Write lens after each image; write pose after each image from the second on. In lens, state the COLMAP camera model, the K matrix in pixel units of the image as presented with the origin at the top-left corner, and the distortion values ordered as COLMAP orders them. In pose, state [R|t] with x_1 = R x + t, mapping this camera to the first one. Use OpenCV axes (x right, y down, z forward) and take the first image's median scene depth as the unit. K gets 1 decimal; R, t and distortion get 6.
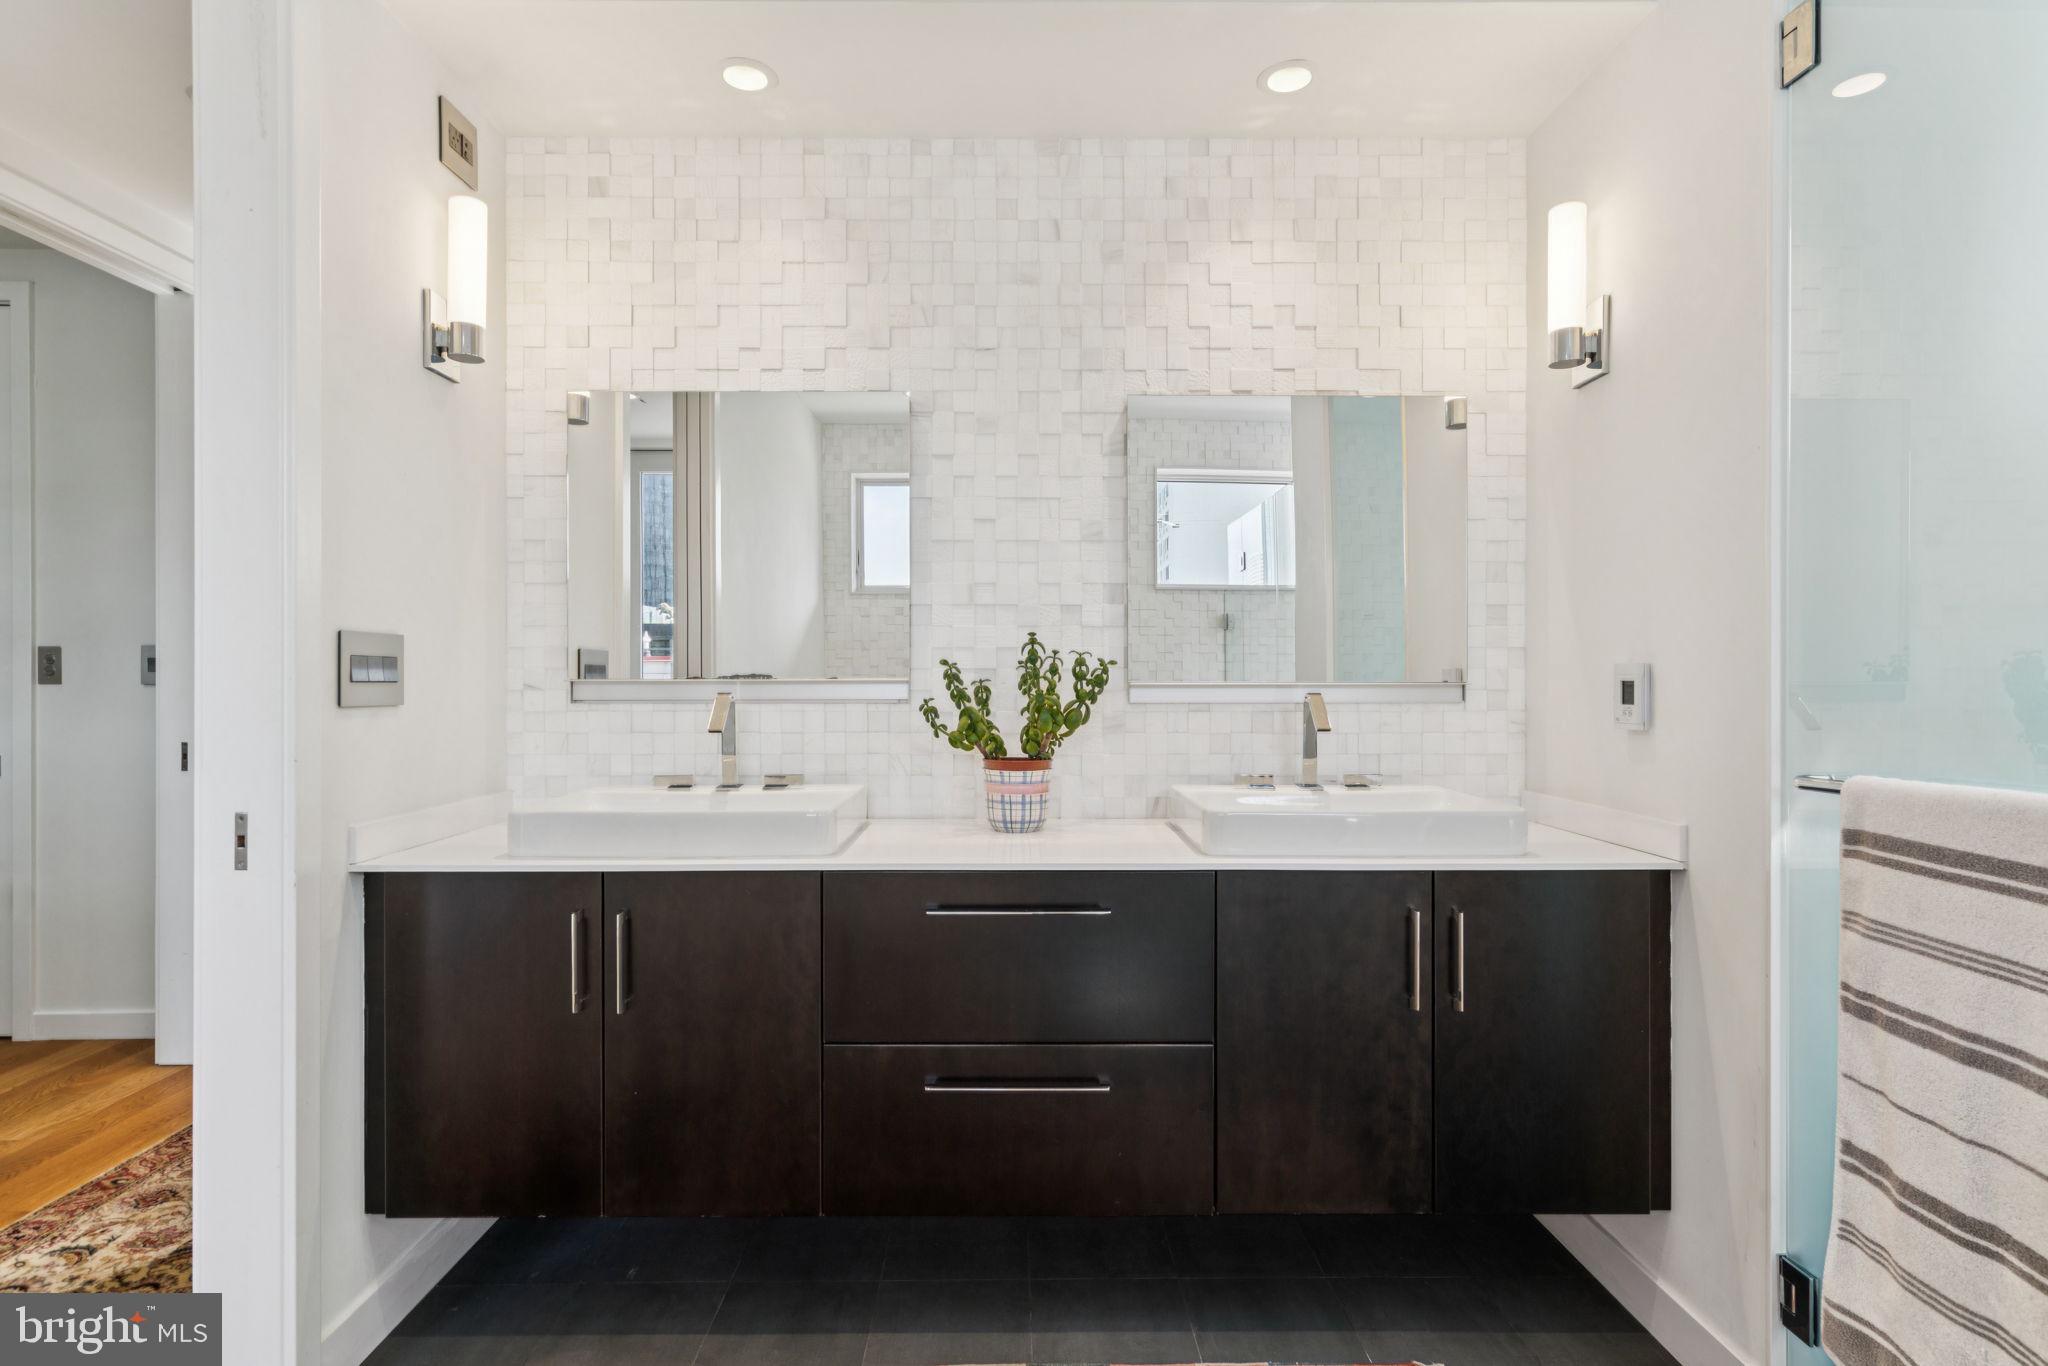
lens RADIAL K [[1070.1, 0, 1024.0], [0, 1070.1, 683.0], [0, 0, 1]] dist [0.002286, -0.000414]
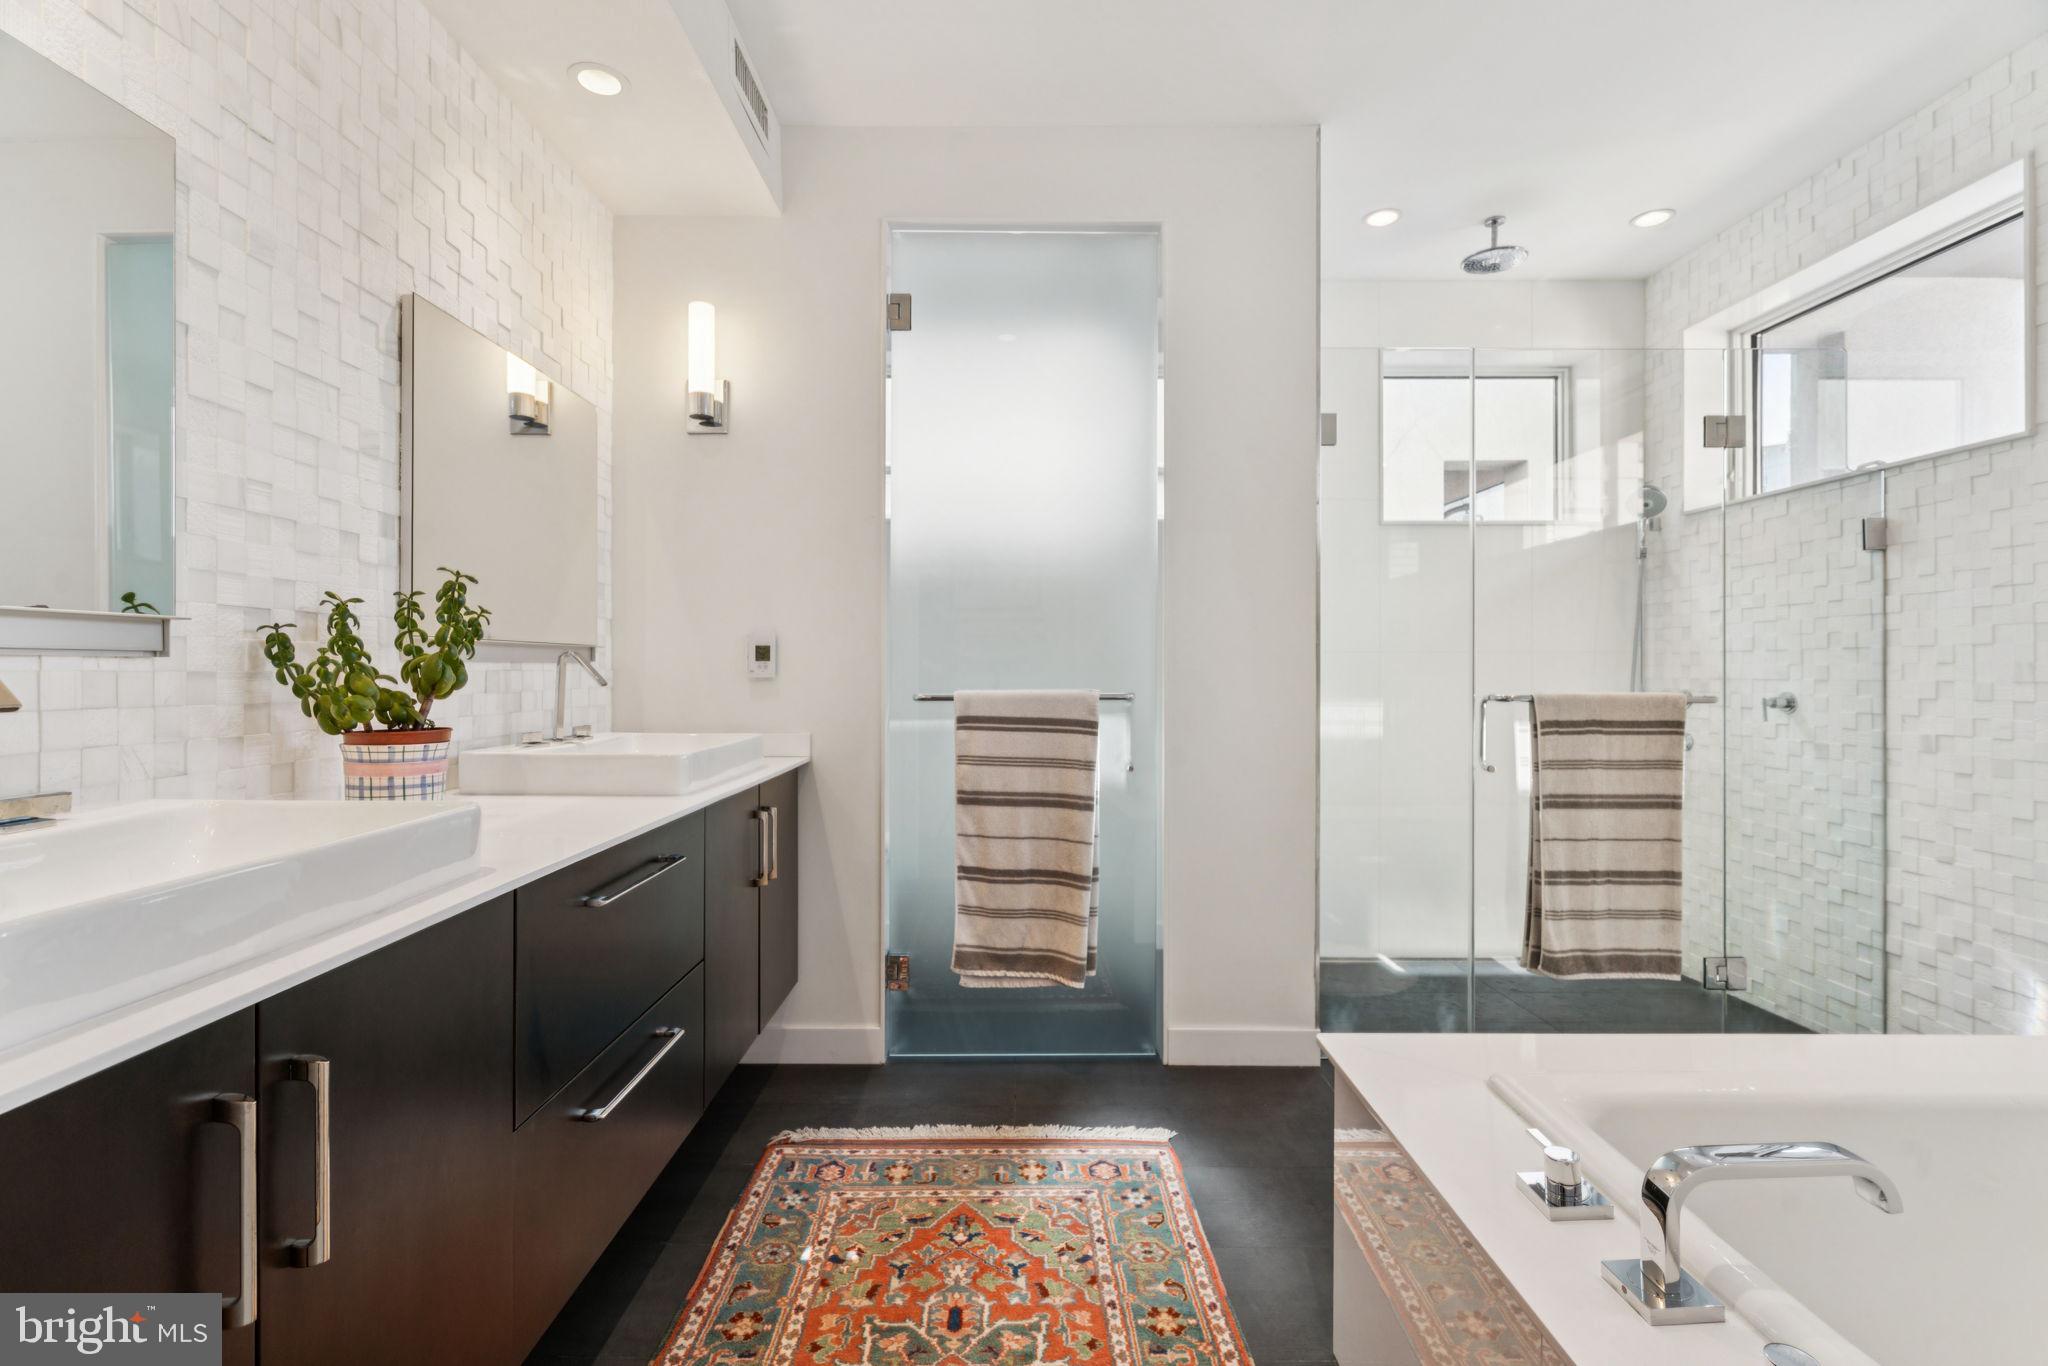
lens RADIAL K [[919.1, 0, 1025.5], [0, 919.1, 660.7], [0, 0, 1]] dist [-0.002563, -0.000186]
pose [[0.010456, 0.005888, 0.999928, -0.682537], [-0.001492, 0.999982, -0.005872, 0.025385], [-0.999944, -0.001430, 0.010464, 0.569930]]
